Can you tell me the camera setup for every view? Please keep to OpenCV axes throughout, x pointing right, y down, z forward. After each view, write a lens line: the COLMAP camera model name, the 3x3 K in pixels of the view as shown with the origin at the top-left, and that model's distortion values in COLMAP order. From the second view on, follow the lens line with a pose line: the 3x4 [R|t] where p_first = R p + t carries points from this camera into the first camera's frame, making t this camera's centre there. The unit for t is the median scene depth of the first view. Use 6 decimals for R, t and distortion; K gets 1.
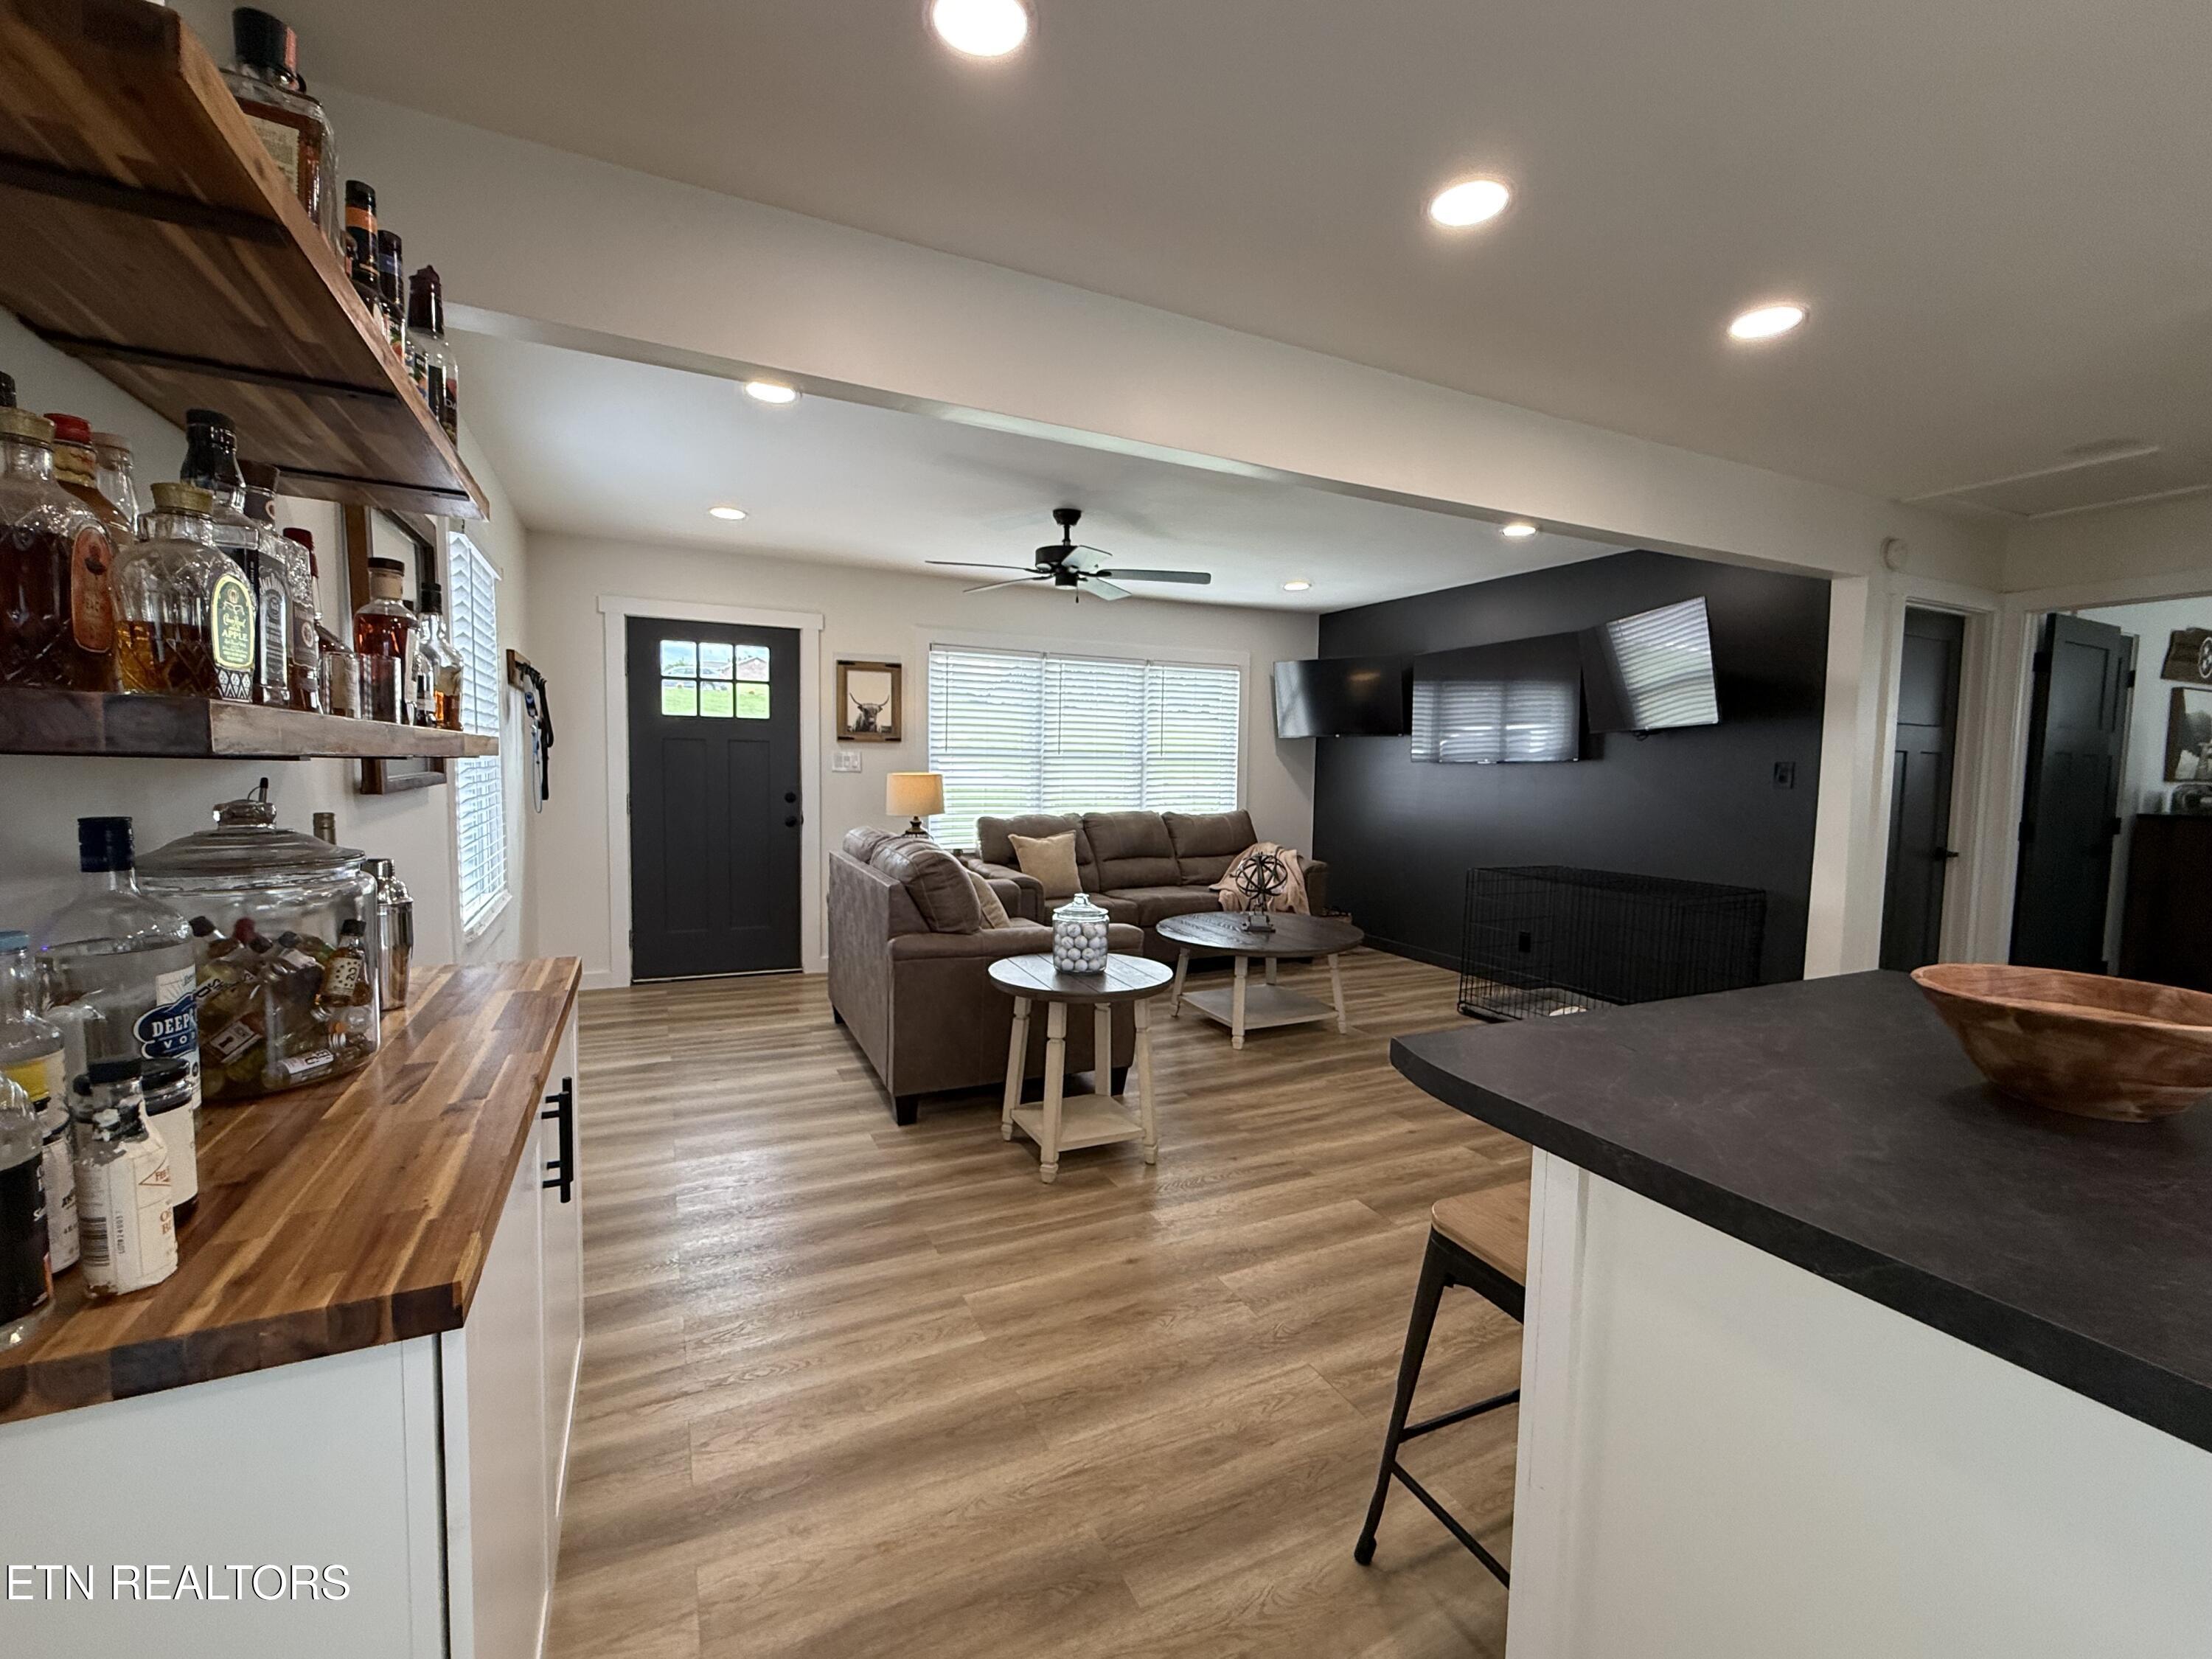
lens RADIAL K [[926.3, 0, 1102.2], [0, 926.3, 833.3], [0, 0, 1]] dist [-0.001640, 0.000600]
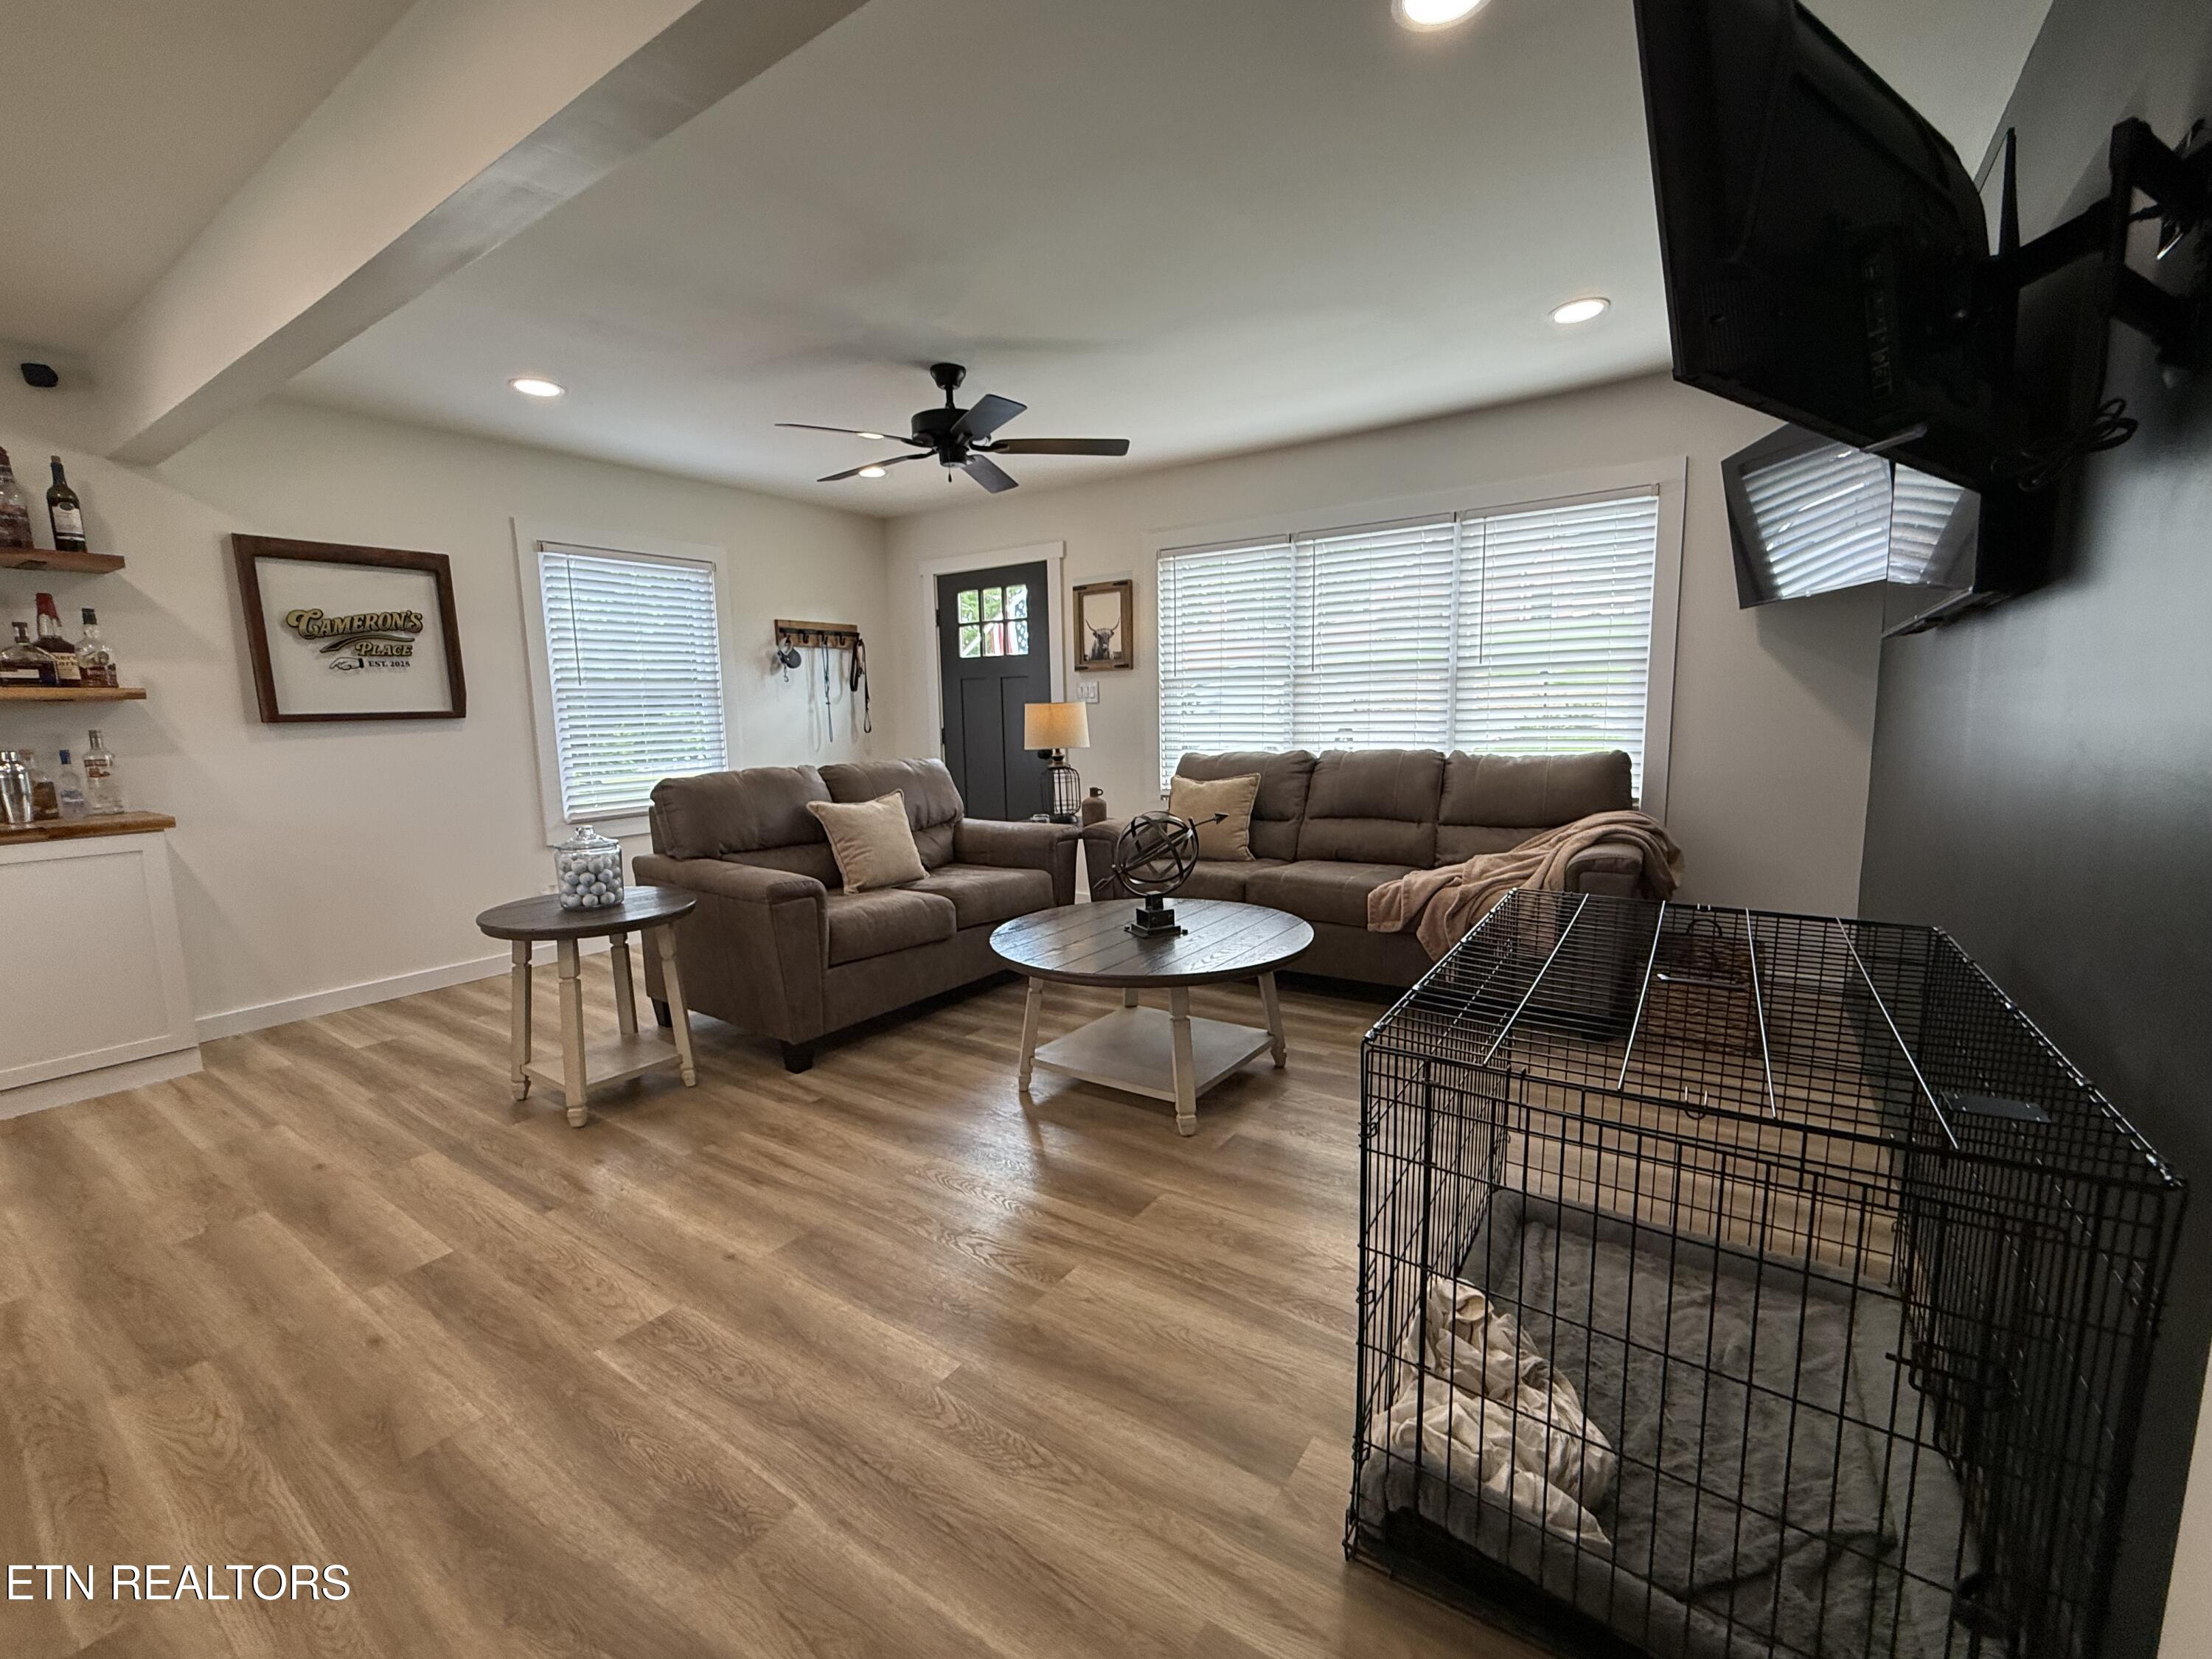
lens RADIAL K [[926.3, 0, 1104.1], [0, 926.3, 835.3], [0, 0, 1]] dist [-0.001640, 0.000600]
pose [[0.494706, 0.091531, -0.864227, 0.594075], [-0.036007, 0.995743, 0.084849, -0.013132], [0.868314, -0.010857, 0.495896, 0.558338]]
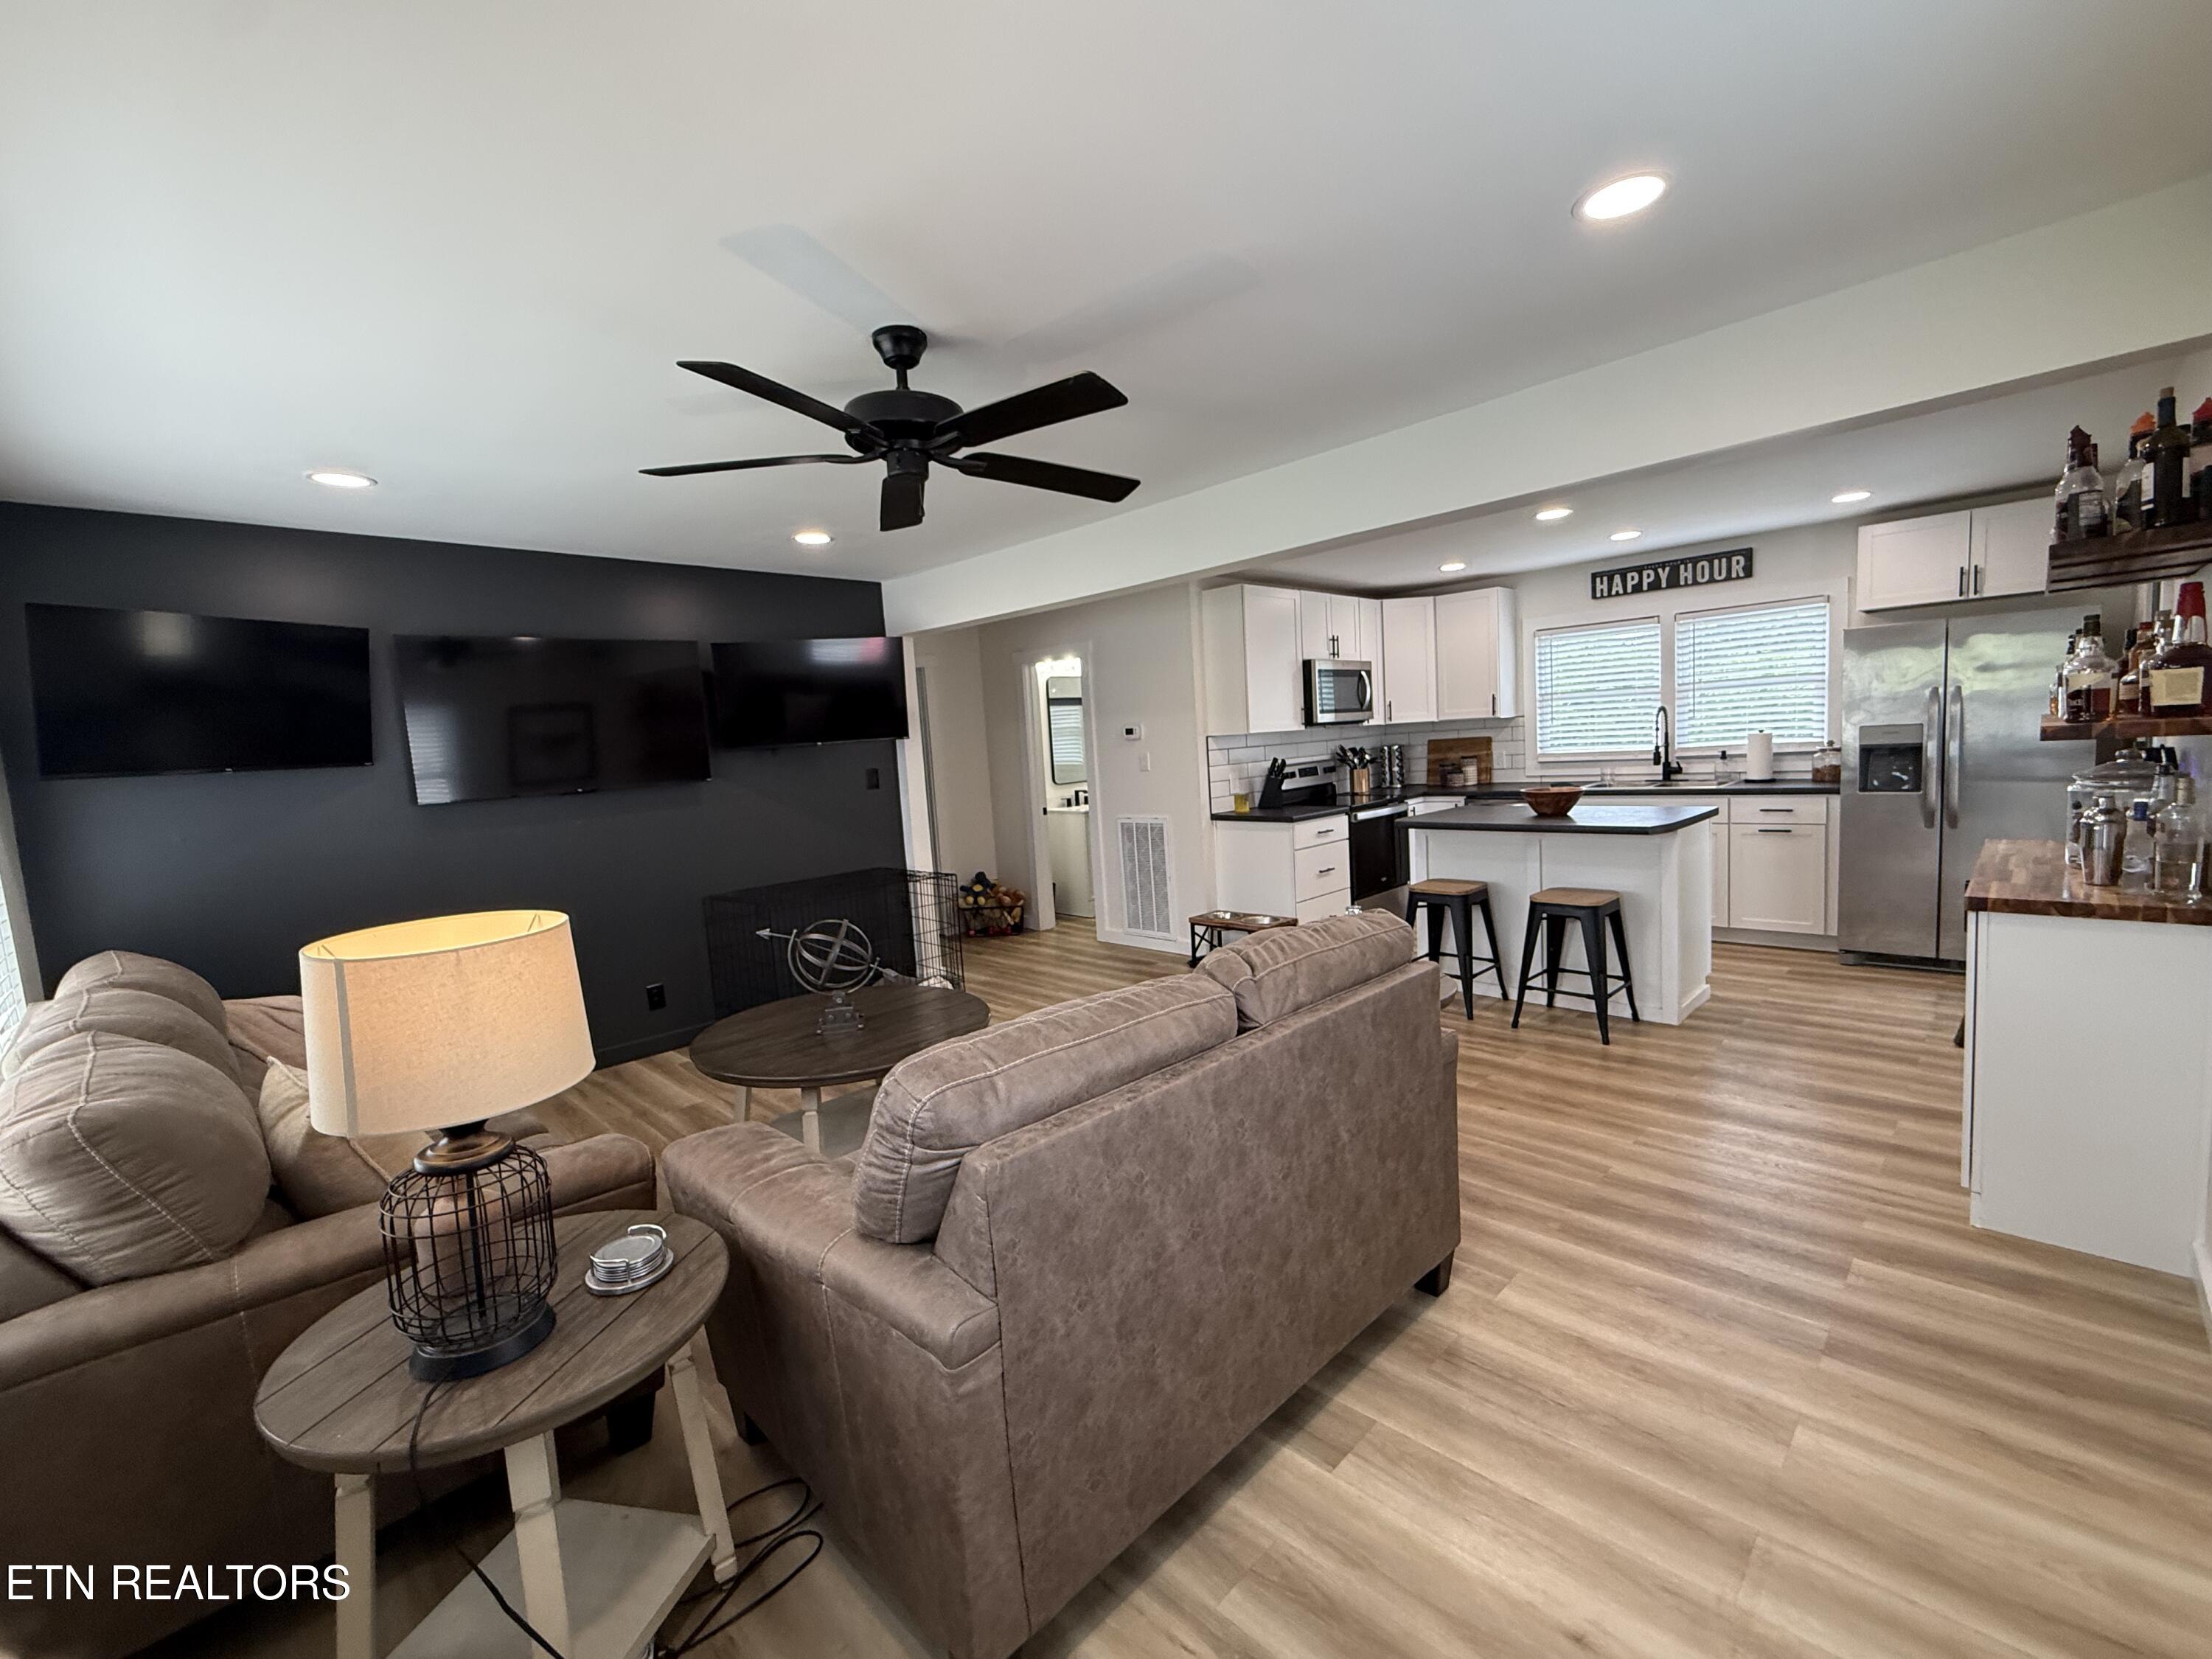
lens RADIAL K [[926.3, 0, 1106.7], [0, 926.3, 836.0], [0, 0, 1]] dist [-0.001640, 0.000600]
pose [[-0.330139, -0.092833, 0.939356, -0.471053], [0.125571, 0.981988, 0.141179, -0.097779], [-0.935543, 0.164564, -0.312535, 0.860701]]
